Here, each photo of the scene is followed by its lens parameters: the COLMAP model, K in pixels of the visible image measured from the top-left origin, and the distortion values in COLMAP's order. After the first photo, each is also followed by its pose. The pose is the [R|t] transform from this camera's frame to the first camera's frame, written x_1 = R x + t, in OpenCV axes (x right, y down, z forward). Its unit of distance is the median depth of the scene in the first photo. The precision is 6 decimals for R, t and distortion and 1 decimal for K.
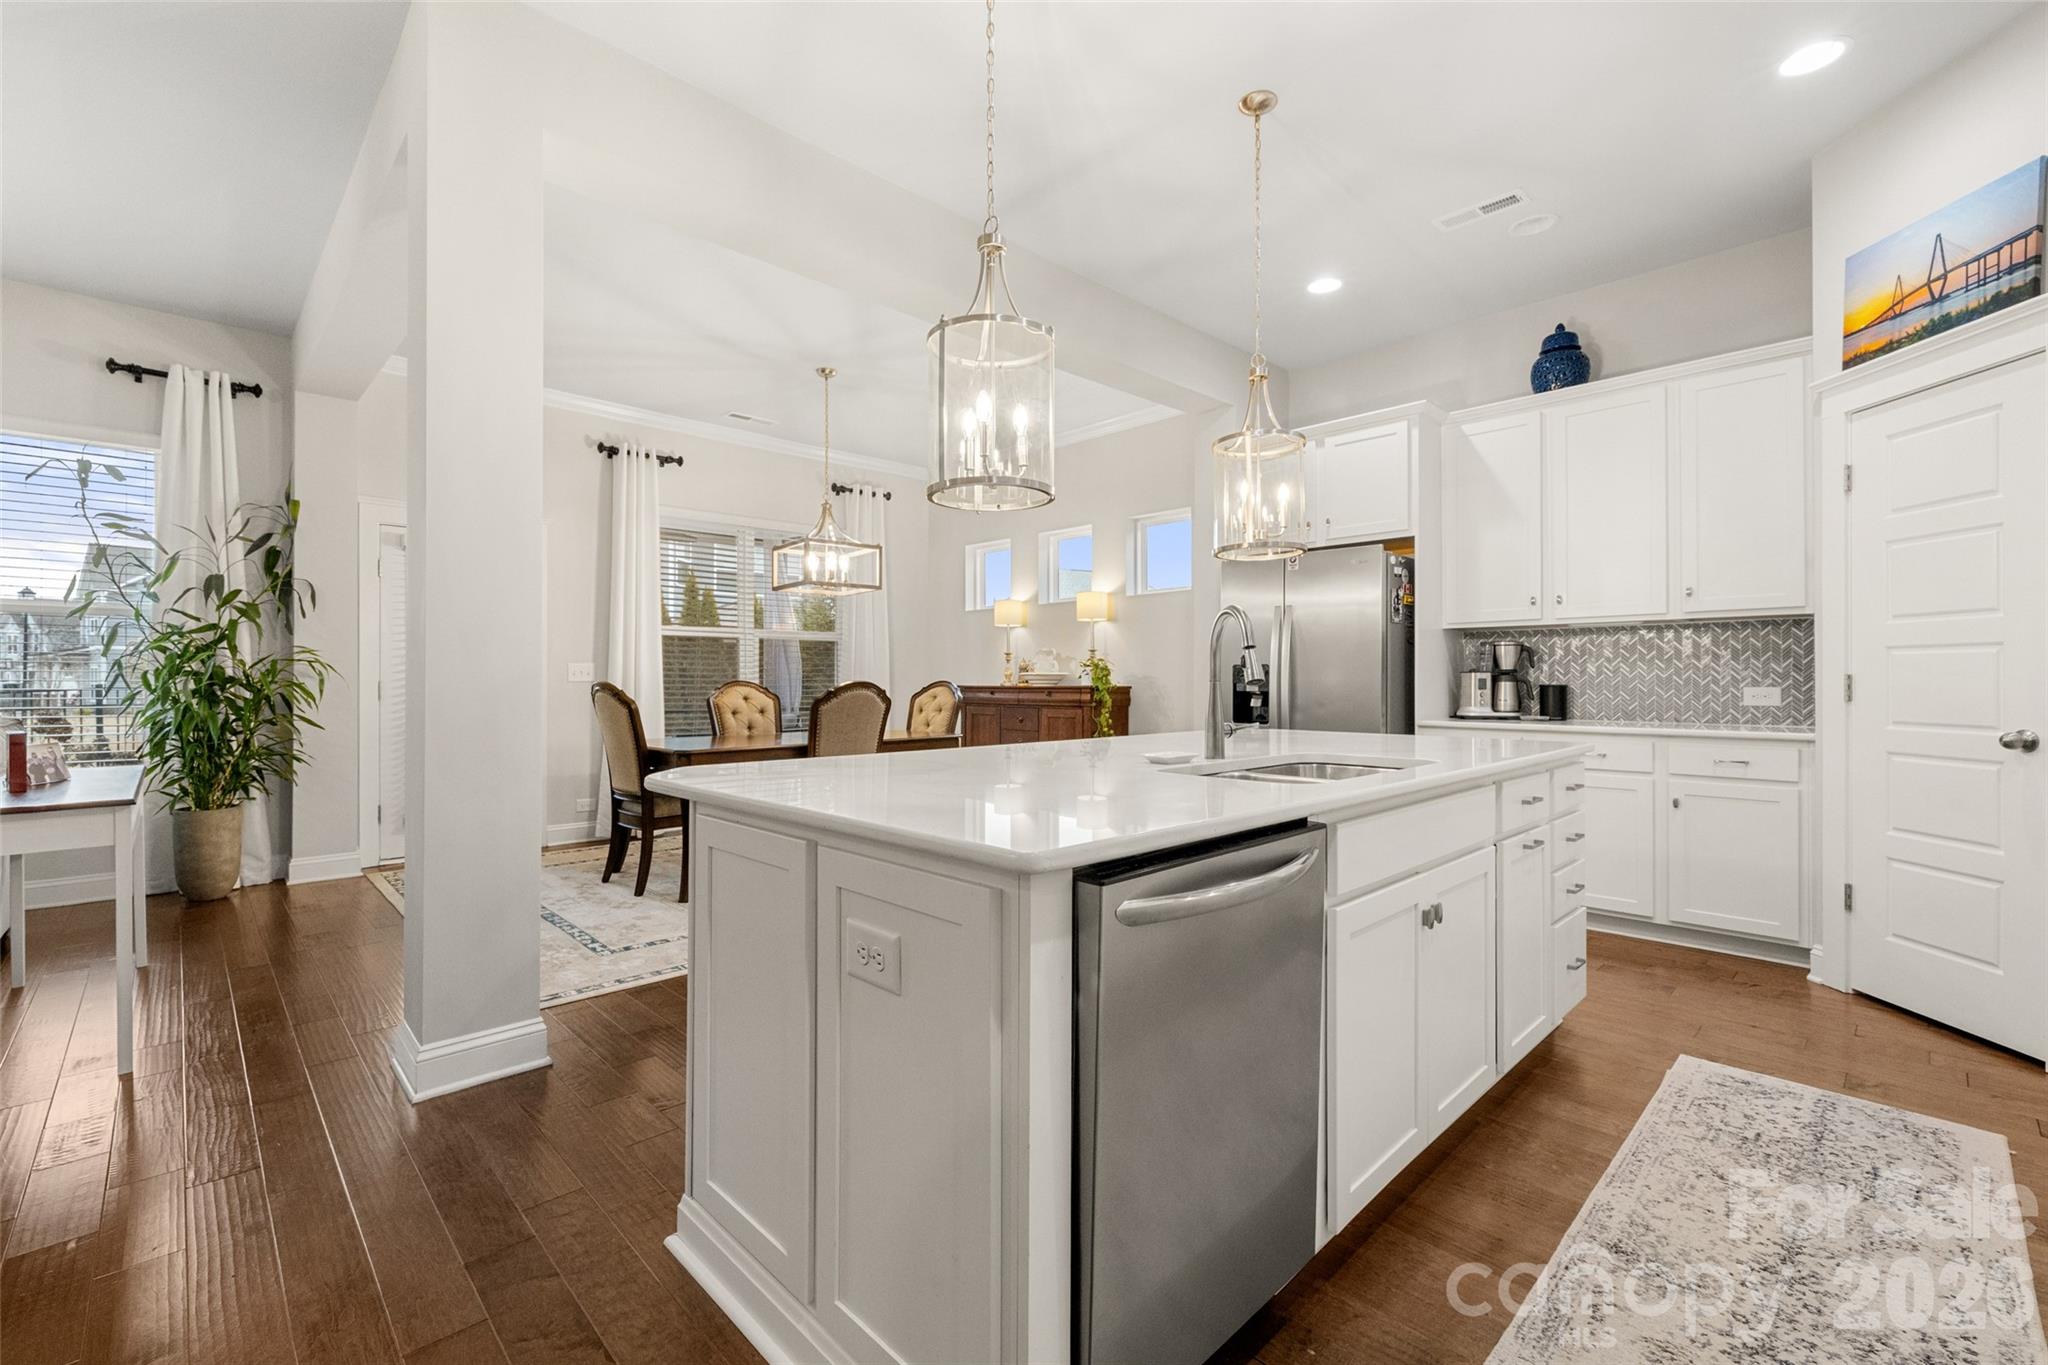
lens RADIAL K [[881.4, 0, 1010.1], [0, 881.4, 675.9], [0, 0, 1]] dist [0.003981, 0.000706]
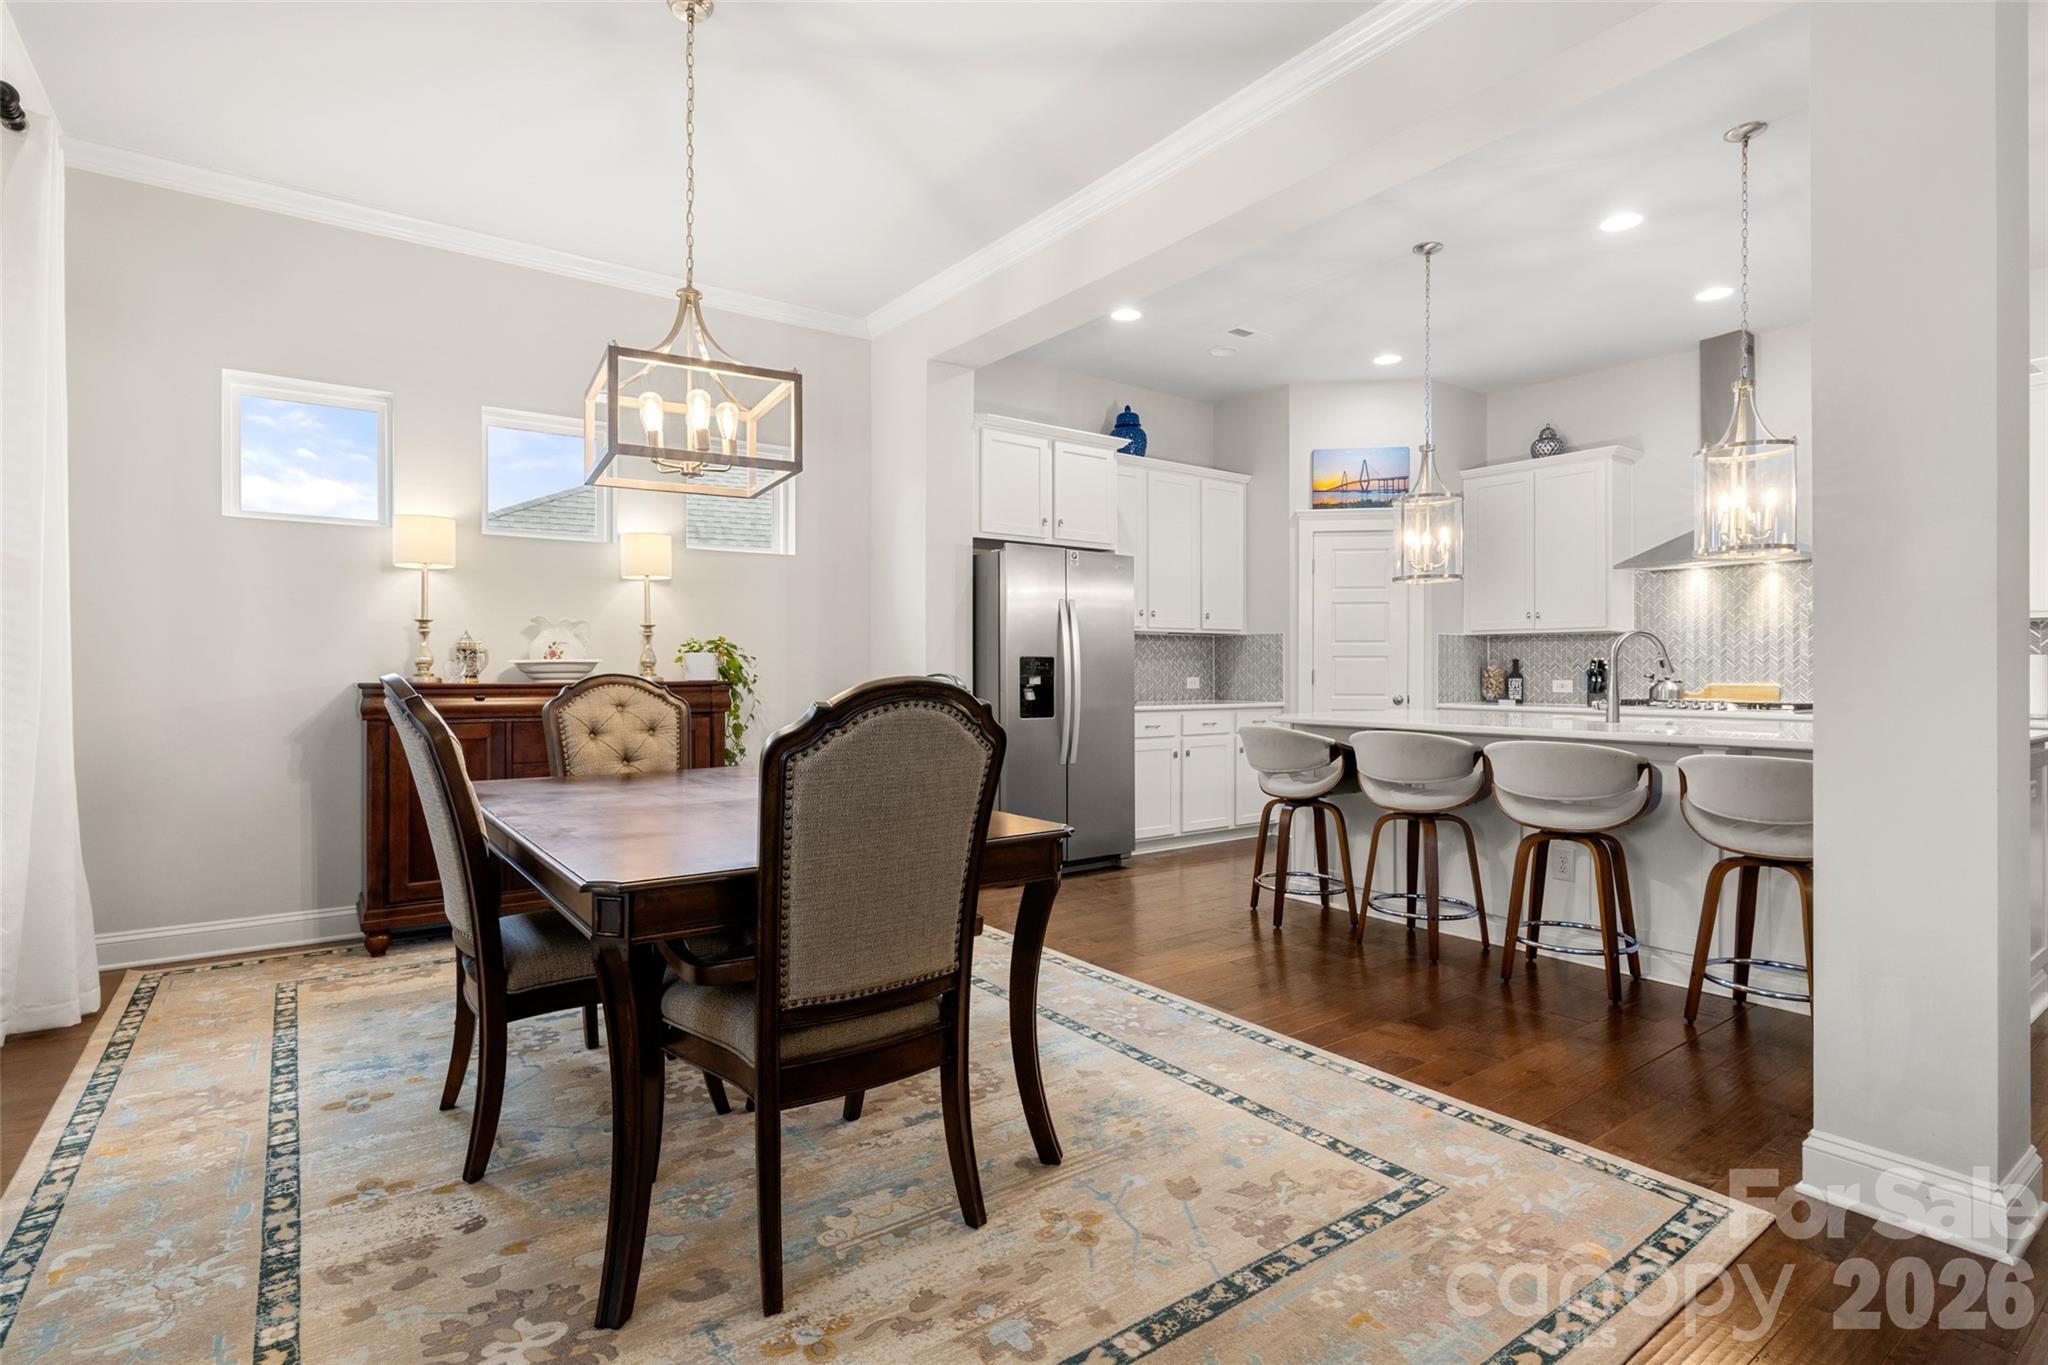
lens RADIAL K [[1045.3, 0, 969.1], [0, 1045.3, 678.7], [0, 0, 1]] dist [0.000550, 0.000027]
pose [[0.111961, -0.000488, 0.993713, -0.931020], [-0.002983, 0.999995, 0.000827, 0.012017], [-0.993708, -0.003056, 0.111959, 1.015041]]
